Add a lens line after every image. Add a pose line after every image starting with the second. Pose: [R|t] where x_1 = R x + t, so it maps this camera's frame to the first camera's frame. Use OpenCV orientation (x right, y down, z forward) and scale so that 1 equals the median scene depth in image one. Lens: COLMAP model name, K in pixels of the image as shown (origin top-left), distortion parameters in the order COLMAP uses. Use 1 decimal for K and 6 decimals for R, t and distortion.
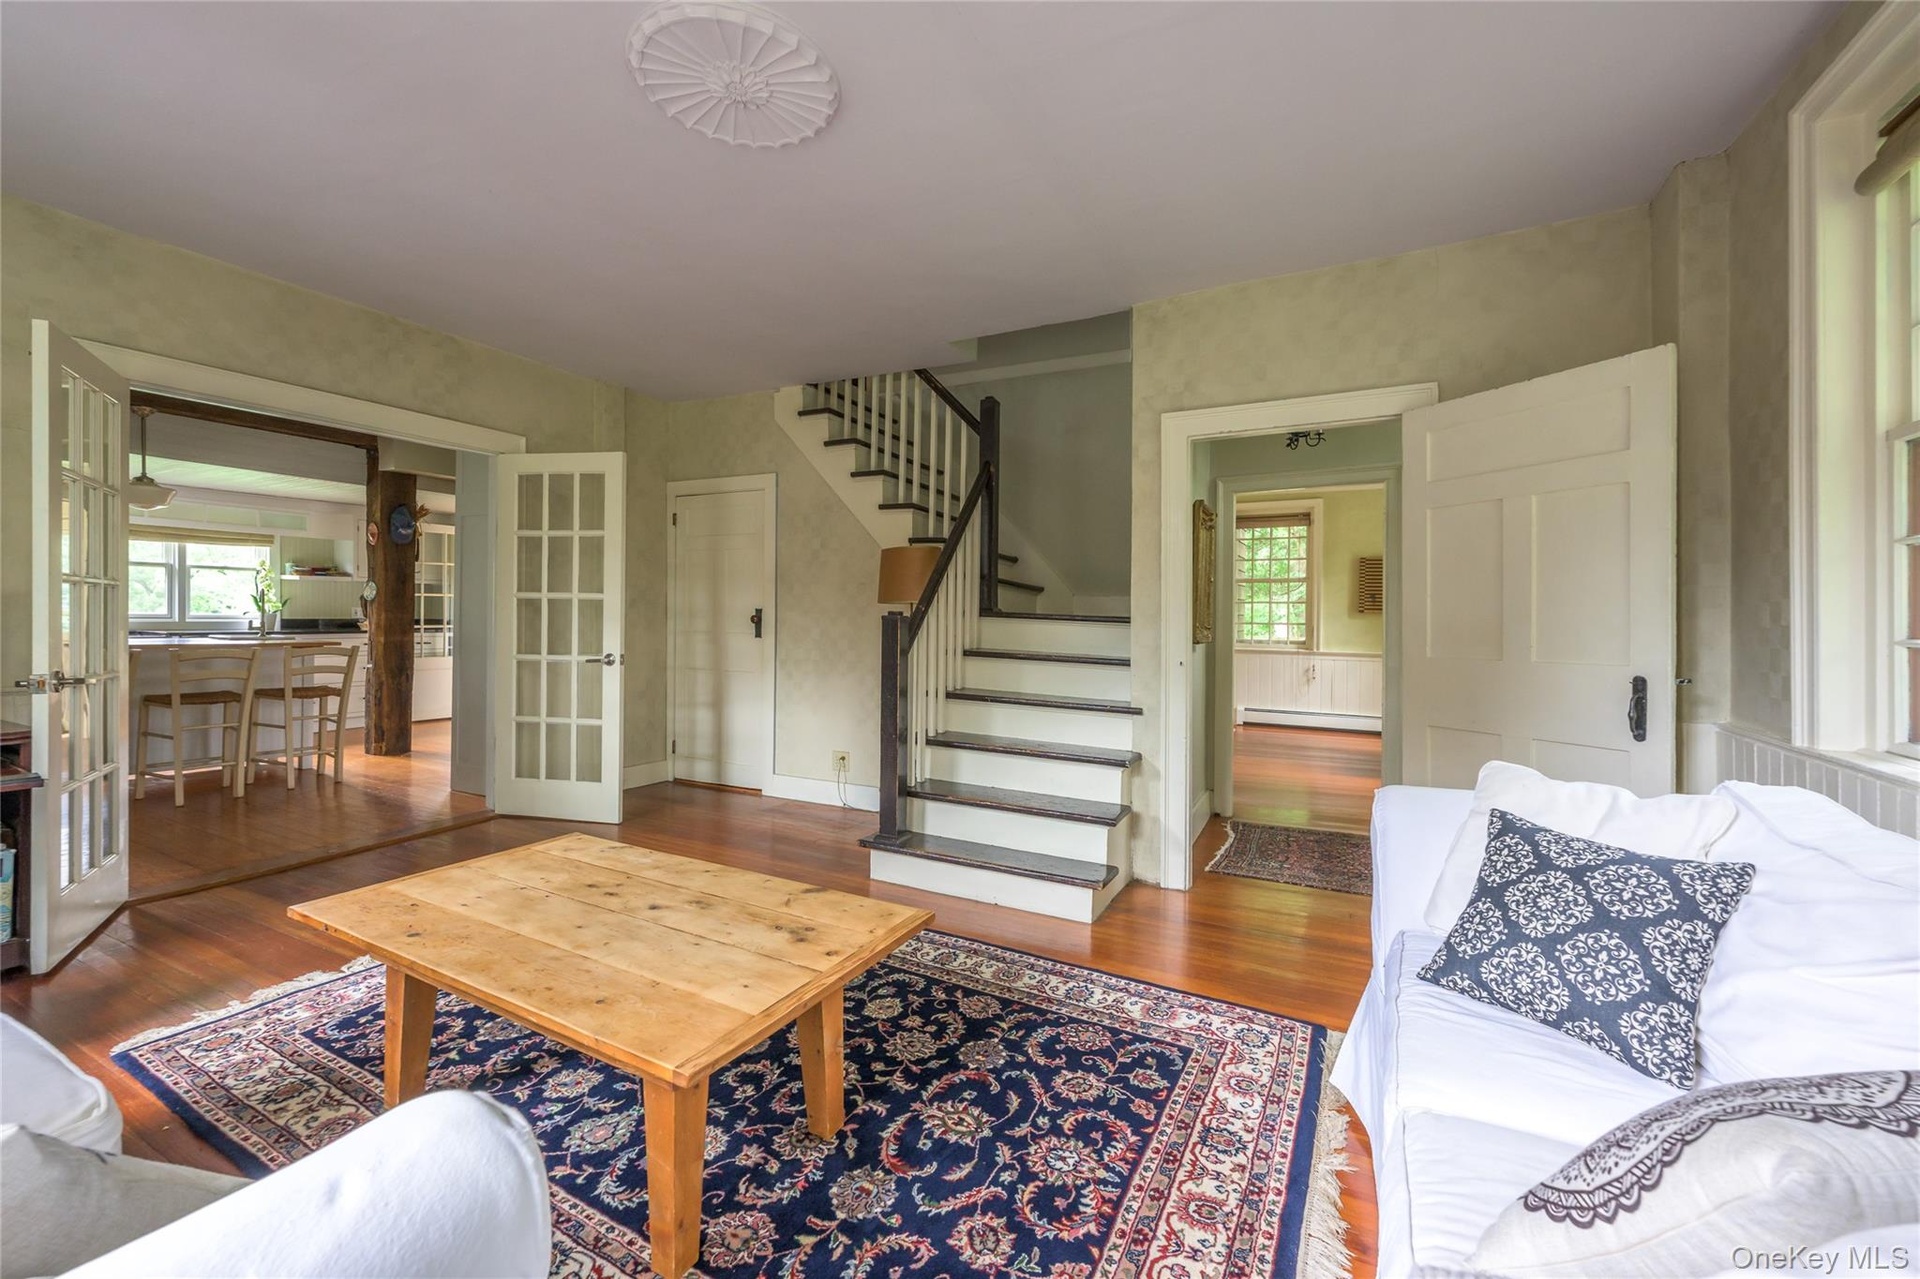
lens RADIAL K [[761.9, 0, 970.6], [0, 761.9, 620.5], [0, 0, 1]] dist [0.000649, 0.000029]
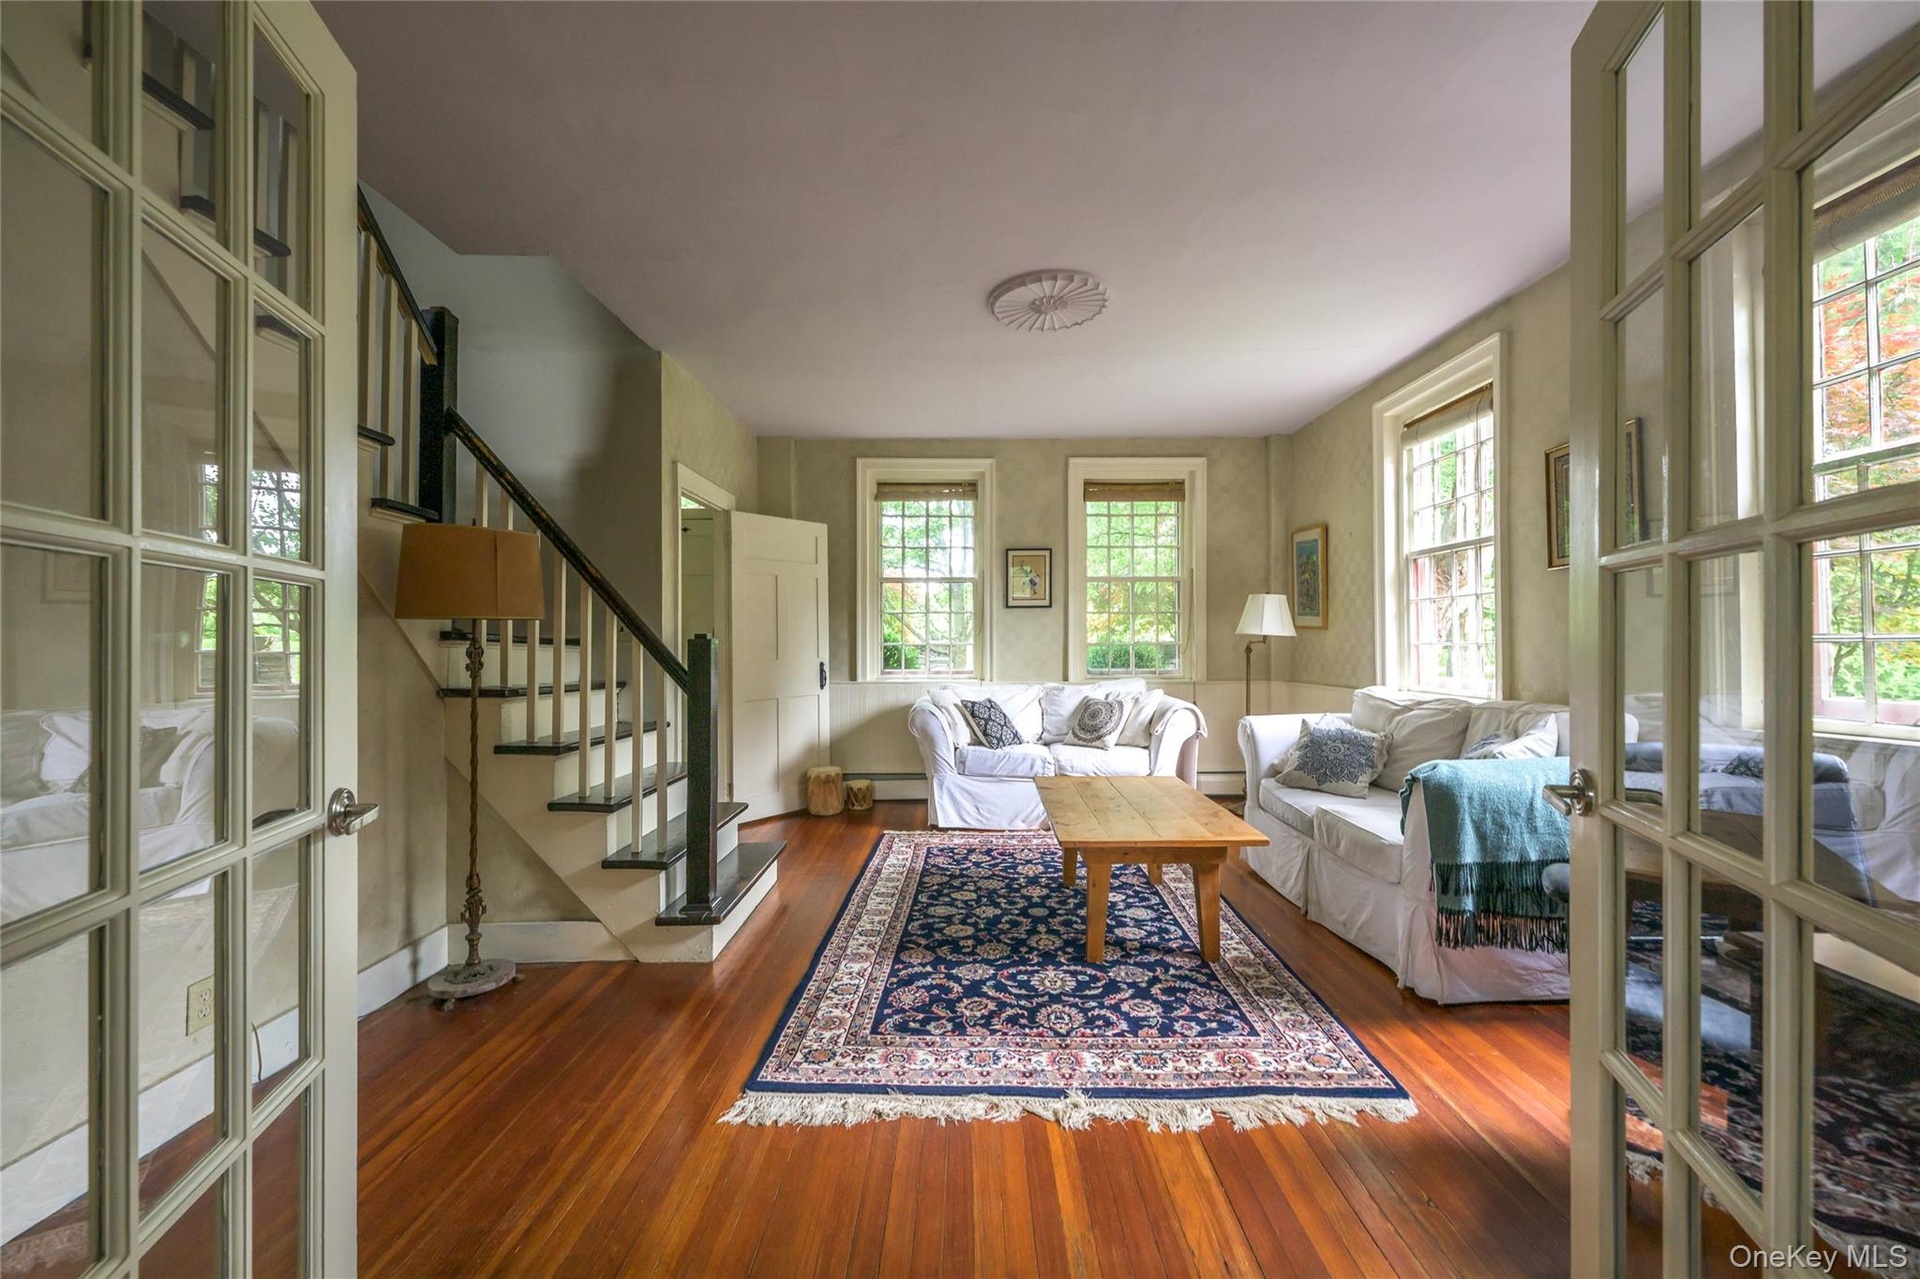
lens RADIAL K [[761.9, 0, 967.8], [0, 761.9, 636.8], [0, 0, 1]] dist [0.000649, 0.000029]
pose [[-0.446770, -0.003524, 0.894642, -1.741254], [0.003818, 0.999976, 0.005845, -0.035749], [-0.894640, 0.006028, -0.446746, 1.942502]]
